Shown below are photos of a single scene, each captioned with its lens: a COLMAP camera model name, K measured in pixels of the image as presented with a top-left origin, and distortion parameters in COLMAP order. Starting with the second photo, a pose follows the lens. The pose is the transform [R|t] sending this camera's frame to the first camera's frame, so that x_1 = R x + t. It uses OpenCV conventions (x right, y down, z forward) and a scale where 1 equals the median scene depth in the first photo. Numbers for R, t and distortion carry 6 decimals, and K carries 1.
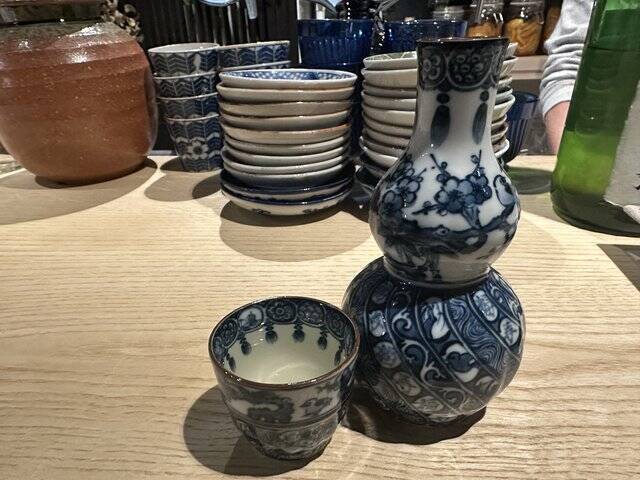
lens RADIAL K [[482.7, 0, 320.0], [0, 482.7, 240.0], [0, 0, 1]] dist [0.003295, 0.004702]
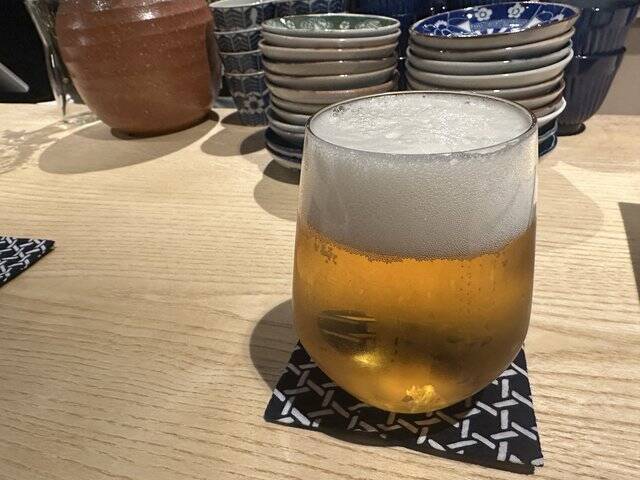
lens RADIAL K [[482.7, 0, 320.0], [0, 482.7, 240.0], [0, 0, 1]] dist [0.003295, 0.004702]
pose [[0.981442, 0.064455, -0.180600, 0.110845], [-0.044205, 0.992498, 0.113989, -0.029216], [0.186592, -0.103890, 0.976929, -0.011555]]
